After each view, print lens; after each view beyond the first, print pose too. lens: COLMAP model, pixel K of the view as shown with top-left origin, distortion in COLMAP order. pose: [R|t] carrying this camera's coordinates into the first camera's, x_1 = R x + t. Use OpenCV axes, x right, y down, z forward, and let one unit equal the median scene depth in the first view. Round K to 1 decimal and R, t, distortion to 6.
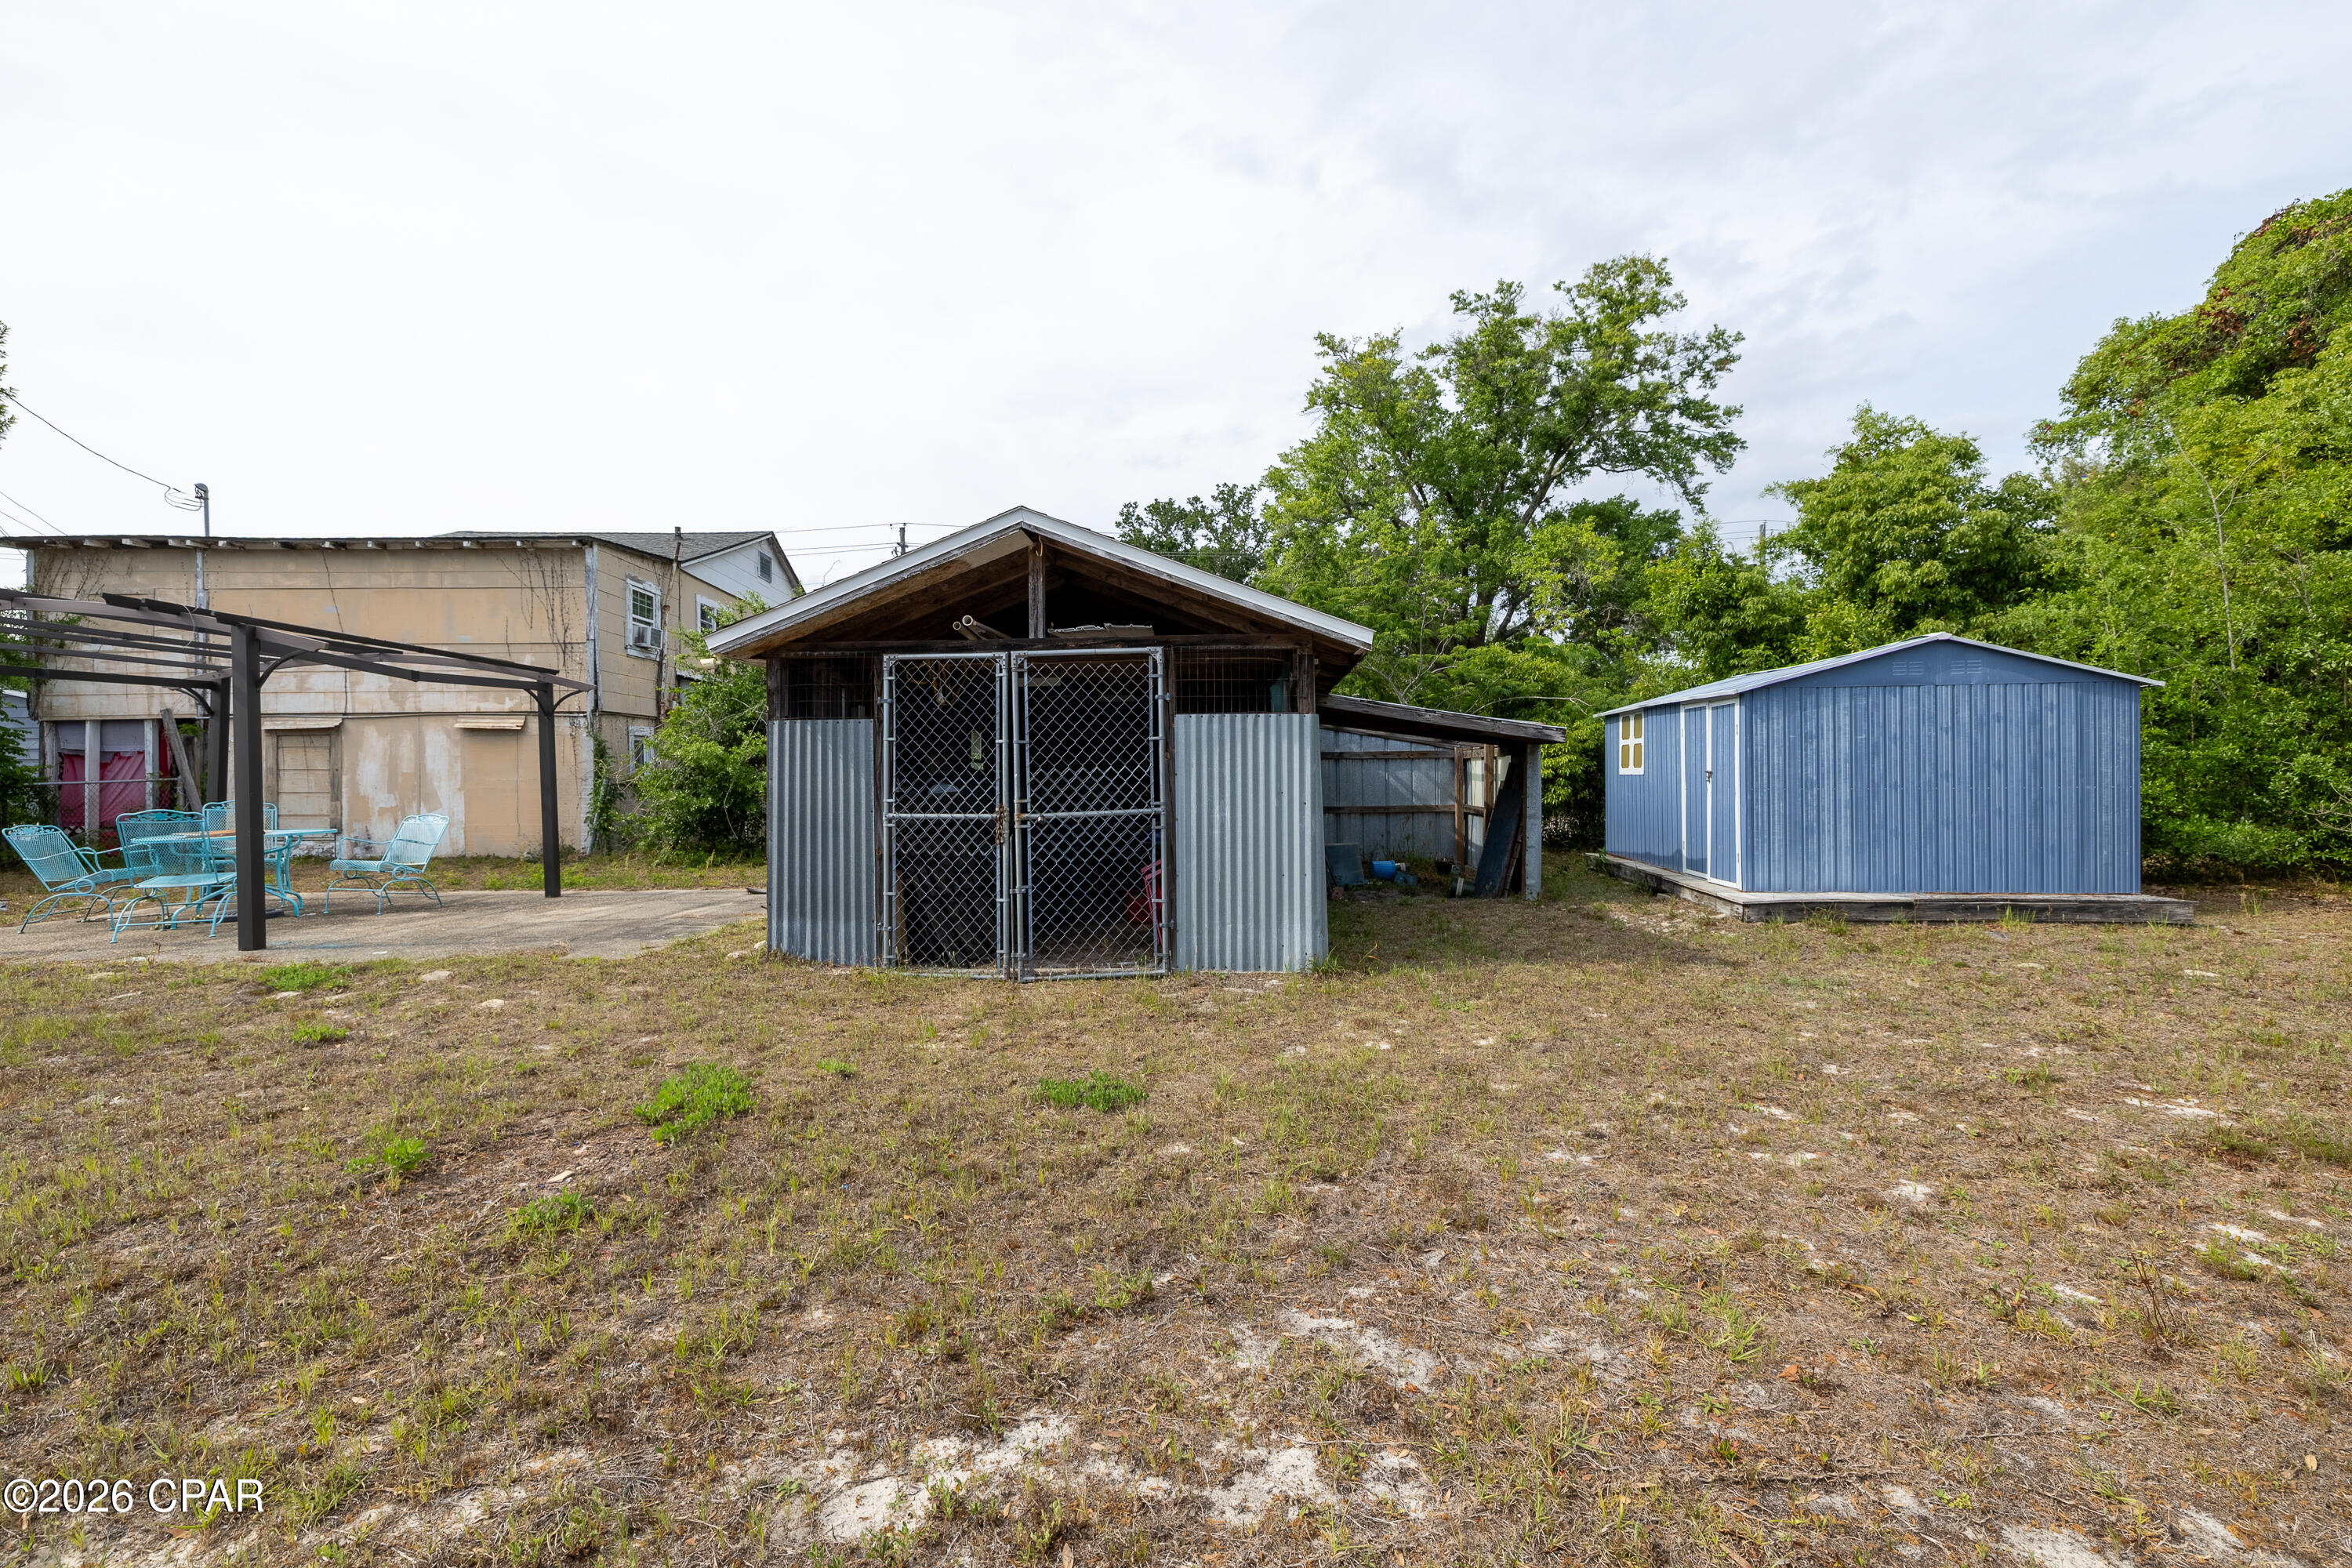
lens RADIAL K [[1001.7, 0, 1185.4], [0, 1001.7, 778.1], [0, 0, 1]] dist [0.003430, 0.000180]
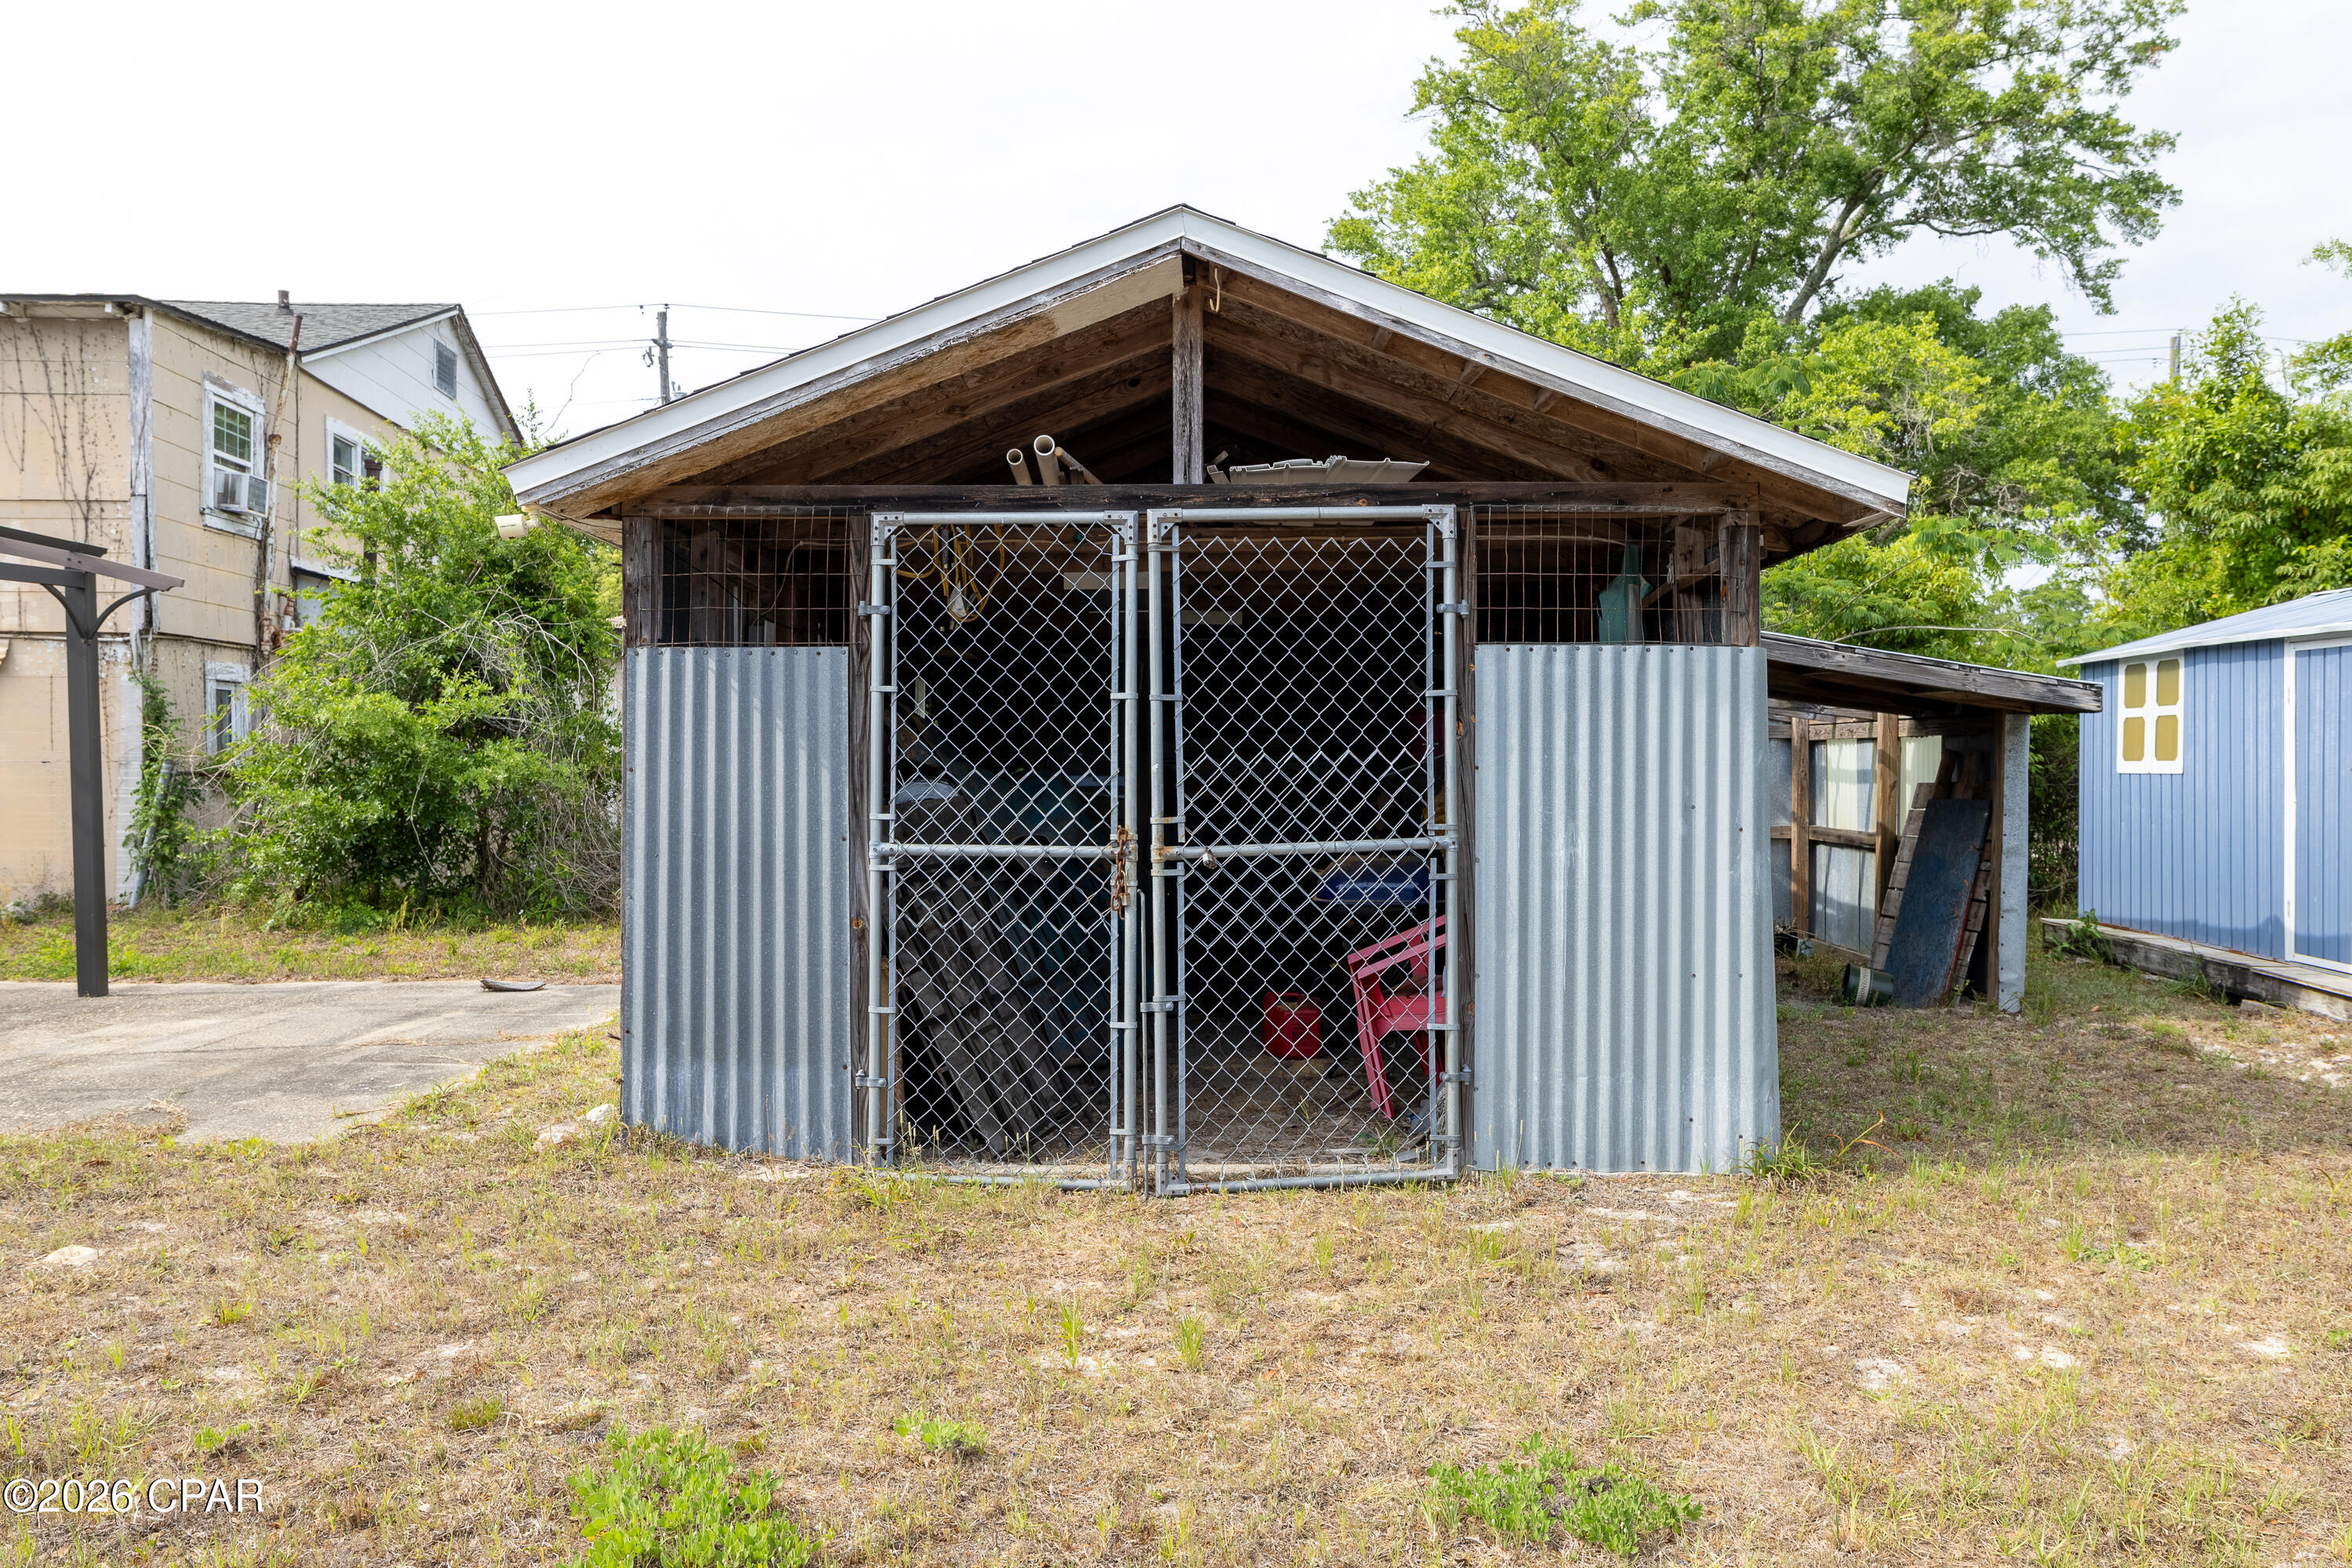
lens RADIAL K [[1727.4, 0, 1176.0], [0, 1727.4, 784.0], [0, 0, 1]] dist [0.002034, -0.001884]
pose [[0.999084, 0.009166, 0.041799, -0.182015], [-0.009543, 0.999915, 0.008831, -0.001887], [-0.041715, -0.009222, 0.999087, 0.158882]]
